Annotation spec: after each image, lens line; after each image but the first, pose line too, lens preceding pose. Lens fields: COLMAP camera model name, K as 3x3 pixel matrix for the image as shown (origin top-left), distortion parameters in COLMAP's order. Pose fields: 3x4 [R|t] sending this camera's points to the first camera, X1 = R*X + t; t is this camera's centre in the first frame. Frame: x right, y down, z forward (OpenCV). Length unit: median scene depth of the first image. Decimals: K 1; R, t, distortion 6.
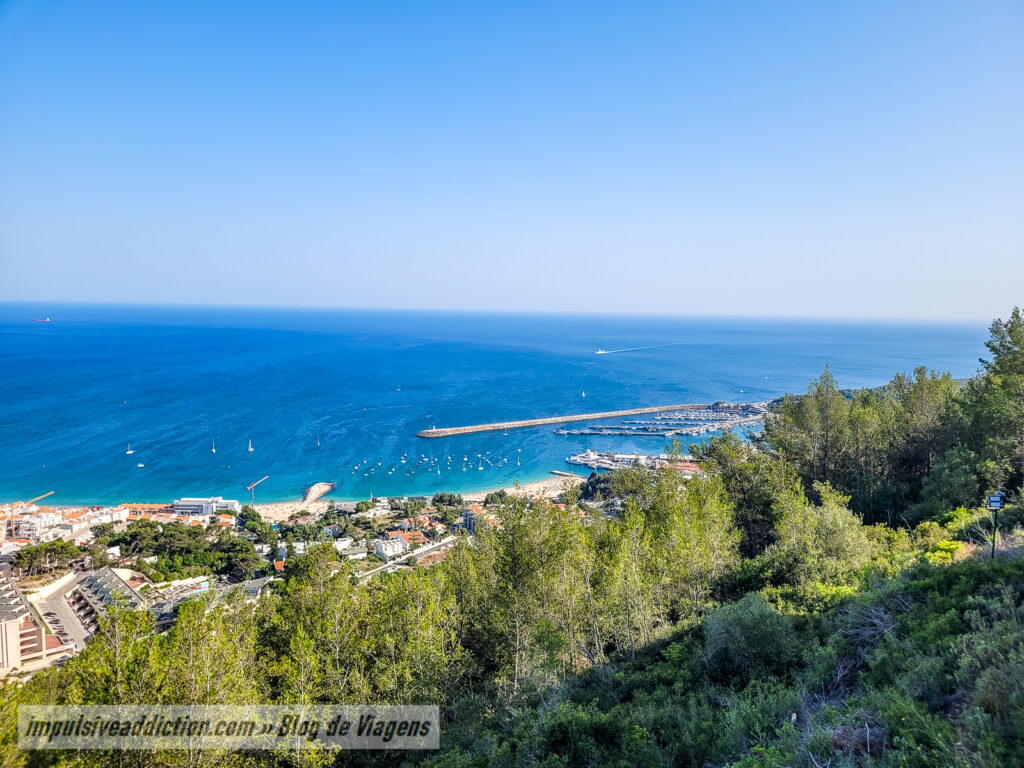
lens RADIAL K [[773.4, 0, 532.3], [0, 773.4, 380.9], [0, 0, 1]] dist [0.076540, -0.075223]
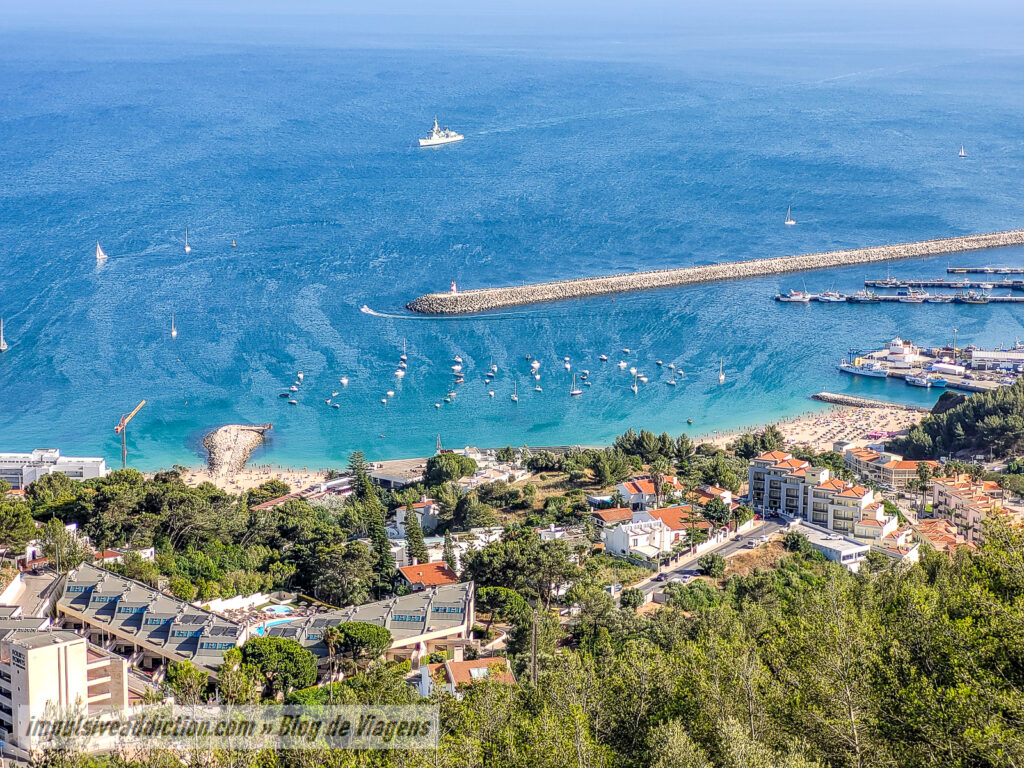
lens RADIAL K [[2266.2, 0, 512.0], [0, 2266.2, 384.0], [0, 0, 1]] dist [0.060820, 0.486733]
pose [[0.999921, -0.009585, -0.008150, -0.159666], [0.010295, 0.995688, 0.092189, 0.012647], [0.007231, -0.092266, 0.995708, -0.133749]]
